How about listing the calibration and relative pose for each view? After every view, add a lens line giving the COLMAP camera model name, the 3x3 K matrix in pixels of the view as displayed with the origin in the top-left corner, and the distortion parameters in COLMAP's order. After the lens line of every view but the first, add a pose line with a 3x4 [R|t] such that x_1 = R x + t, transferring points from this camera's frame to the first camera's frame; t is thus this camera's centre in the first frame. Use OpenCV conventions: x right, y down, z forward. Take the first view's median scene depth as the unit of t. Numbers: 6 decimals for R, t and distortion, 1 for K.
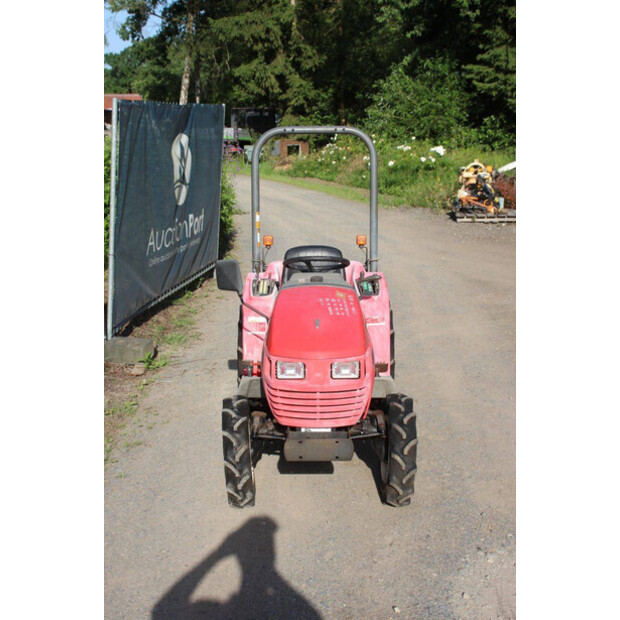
lens RADIAL K [[914.0, 0, 310.0], [0, 914.0, 310.0], [0, 0, 1]] dist [0.025295, 0.336975]
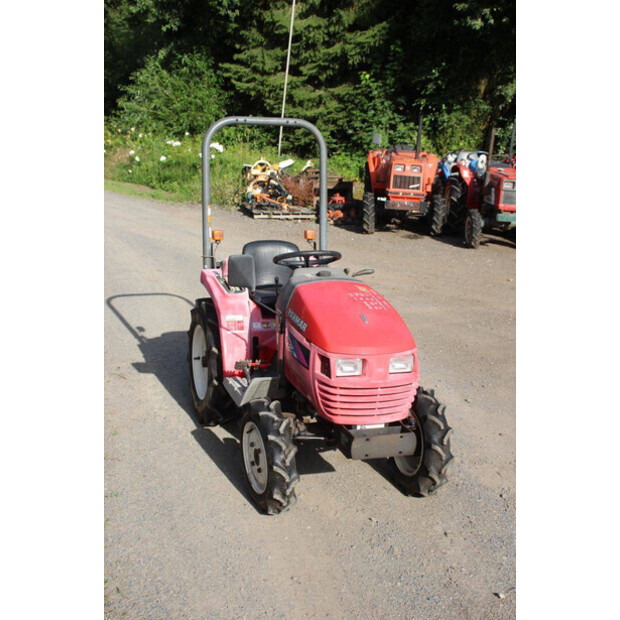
lens RADIAL K [[906.4, 0, 316.9], [0, 906.4, 311.8], [0, 0, 1]] dist [0.059130, 0.120711]
pose [[0.939386, -0.030225, 0.341525, -0.112134], [0.028453, 0.999543, 0.010198, -0.001164], [-0.341678, 0.000137, 0.939817, 0.030268]]
